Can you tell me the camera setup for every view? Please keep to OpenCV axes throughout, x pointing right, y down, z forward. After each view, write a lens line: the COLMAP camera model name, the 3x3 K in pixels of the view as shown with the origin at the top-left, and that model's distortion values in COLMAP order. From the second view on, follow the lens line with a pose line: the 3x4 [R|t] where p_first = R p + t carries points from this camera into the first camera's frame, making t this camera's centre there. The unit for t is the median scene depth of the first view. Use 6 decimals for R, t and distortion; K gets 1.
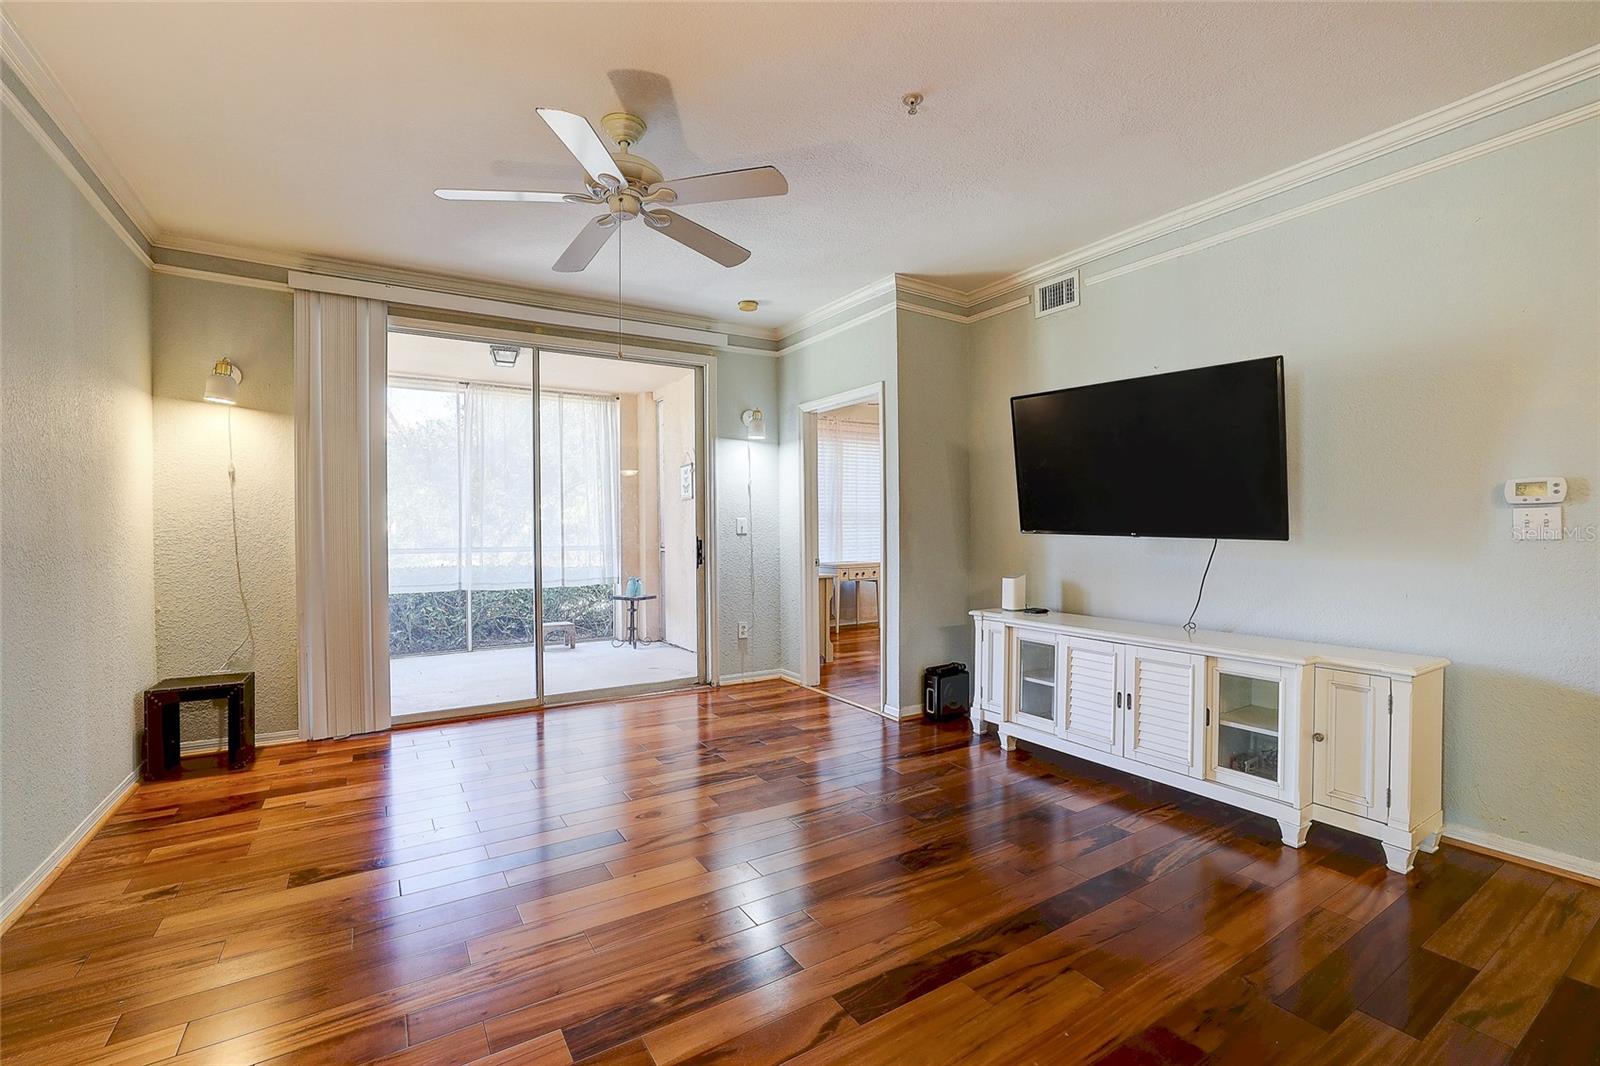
lens RADIAL K [[688.8, 0, 796.5], [0, 688.8, 533.2], [0, 0, 1]] dist [-0.049509, 0.020102]
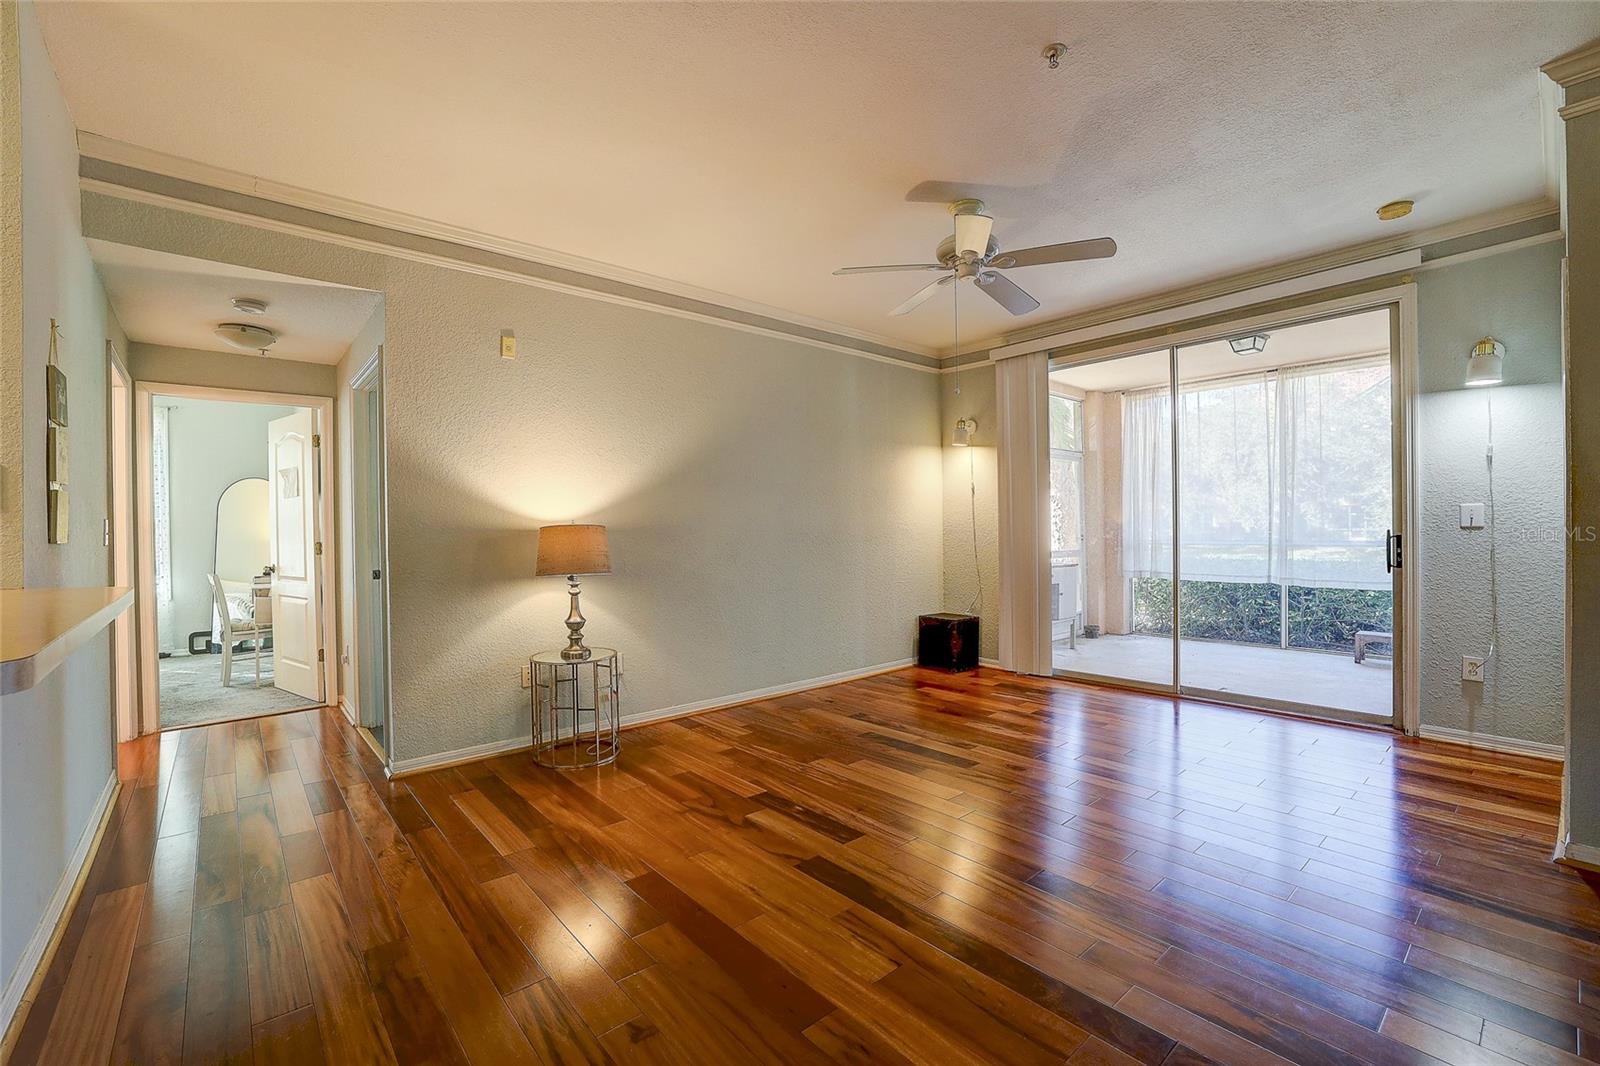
lens RADIAL K [[688.8, 0, 796.5], [0, 688.8, 533.2], [0, 0, 1]] dist [-0.049509, 0.020102]
pose [[0.149218, 0.009876, -0.988755, 0.690167], [0.004355, 0.999934, 0.010645, -0.004389], [0.988795, -0.005894, 0.149165, 0.351698]]
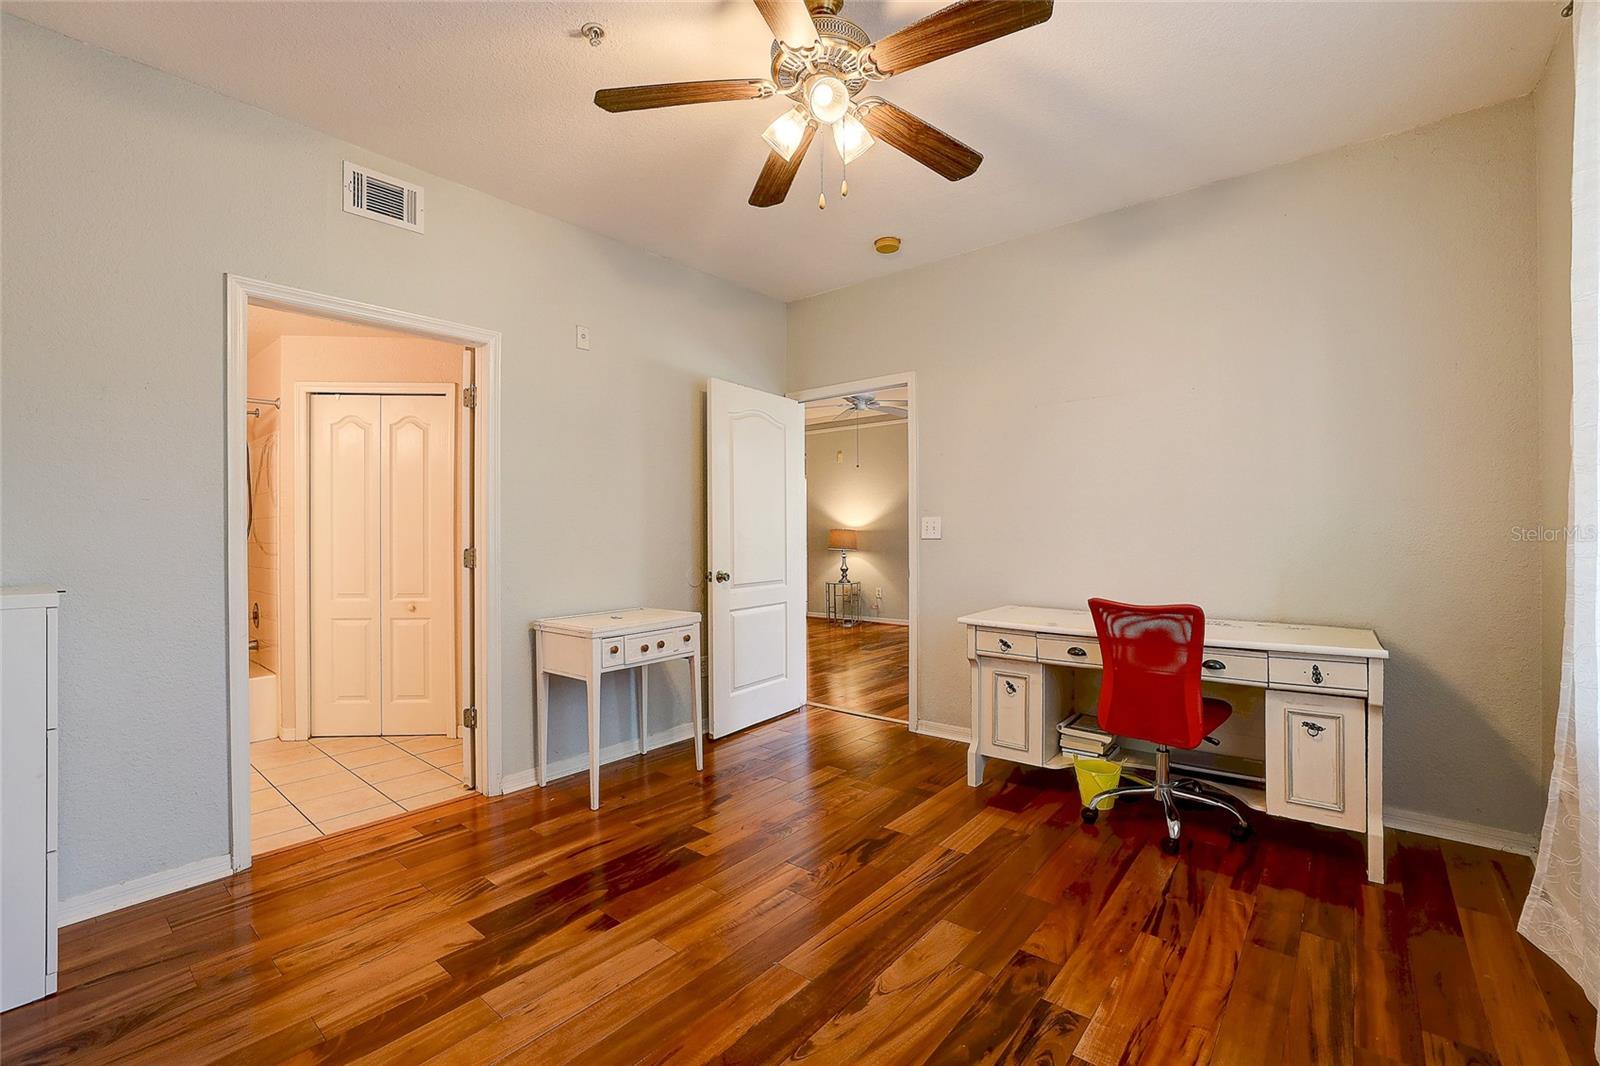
lens RADIAL K [[688.8, 0, 796.5], [0, 688.8, 533.2], [0, 0, 1]] dist [-0.049509, 0.020102]
pose [[-0.954741, 0.013009, -0.297155, 0.541675], [0.011852, 0.999914, 0.005697, -0.007997], [0.297204, 0.001918, -0.954812, 2.463508]]
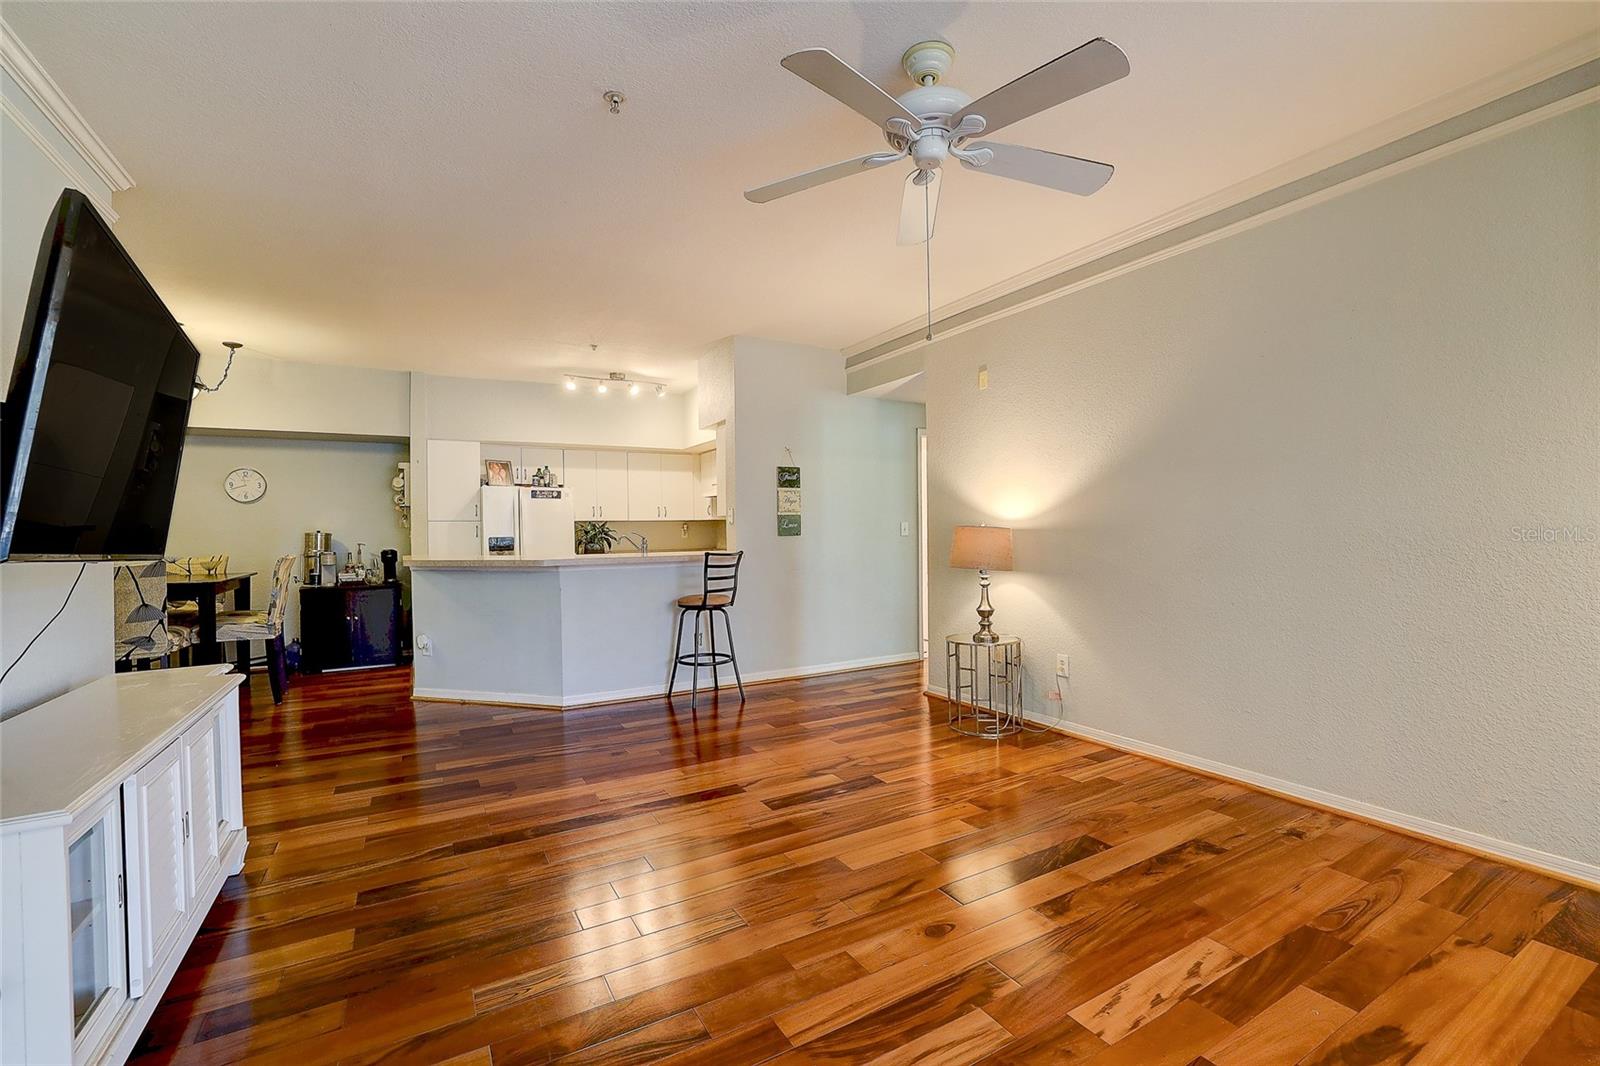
lens RADIAL K [[688.8, 0, 796.5], [0, 688.8, 533.2], [0, 0, 1]] dist [-0.049509, 0.020102]
pose [[-0.998919, 0.020536, 0.041706, -0.080922], [0.020930, 0.999740, 0.009042, -0.011016], [-0.041509, 0.009906, -0.999089, 1.334877]]
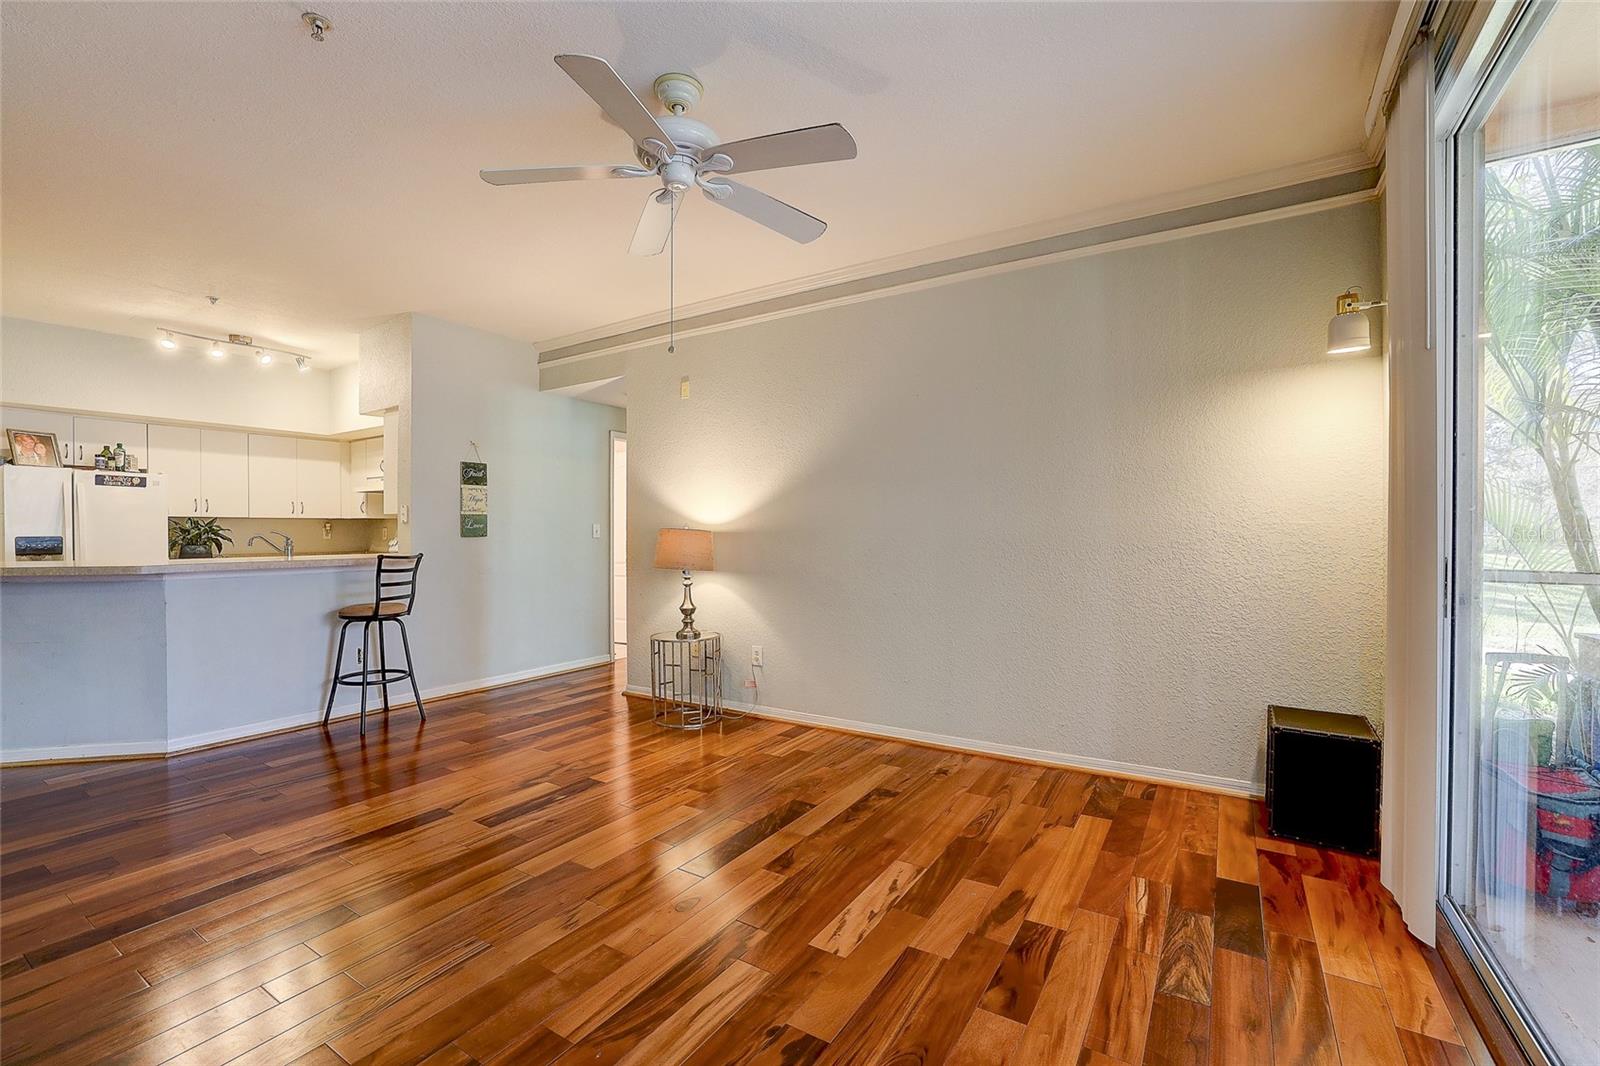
lens RADIAL K [[688.8, 0, 796.5], [0, 688.8, 533.2], [0, 0, 1]] dist [-0.049509, 0.020102]
pose [[-0.904897, 0.011485, -0.425476, -0.004107], [0.007469, 0.999910, 0.011107, -0.010369], [0.425565, 0.006873, -0.904902, 1.357018]]
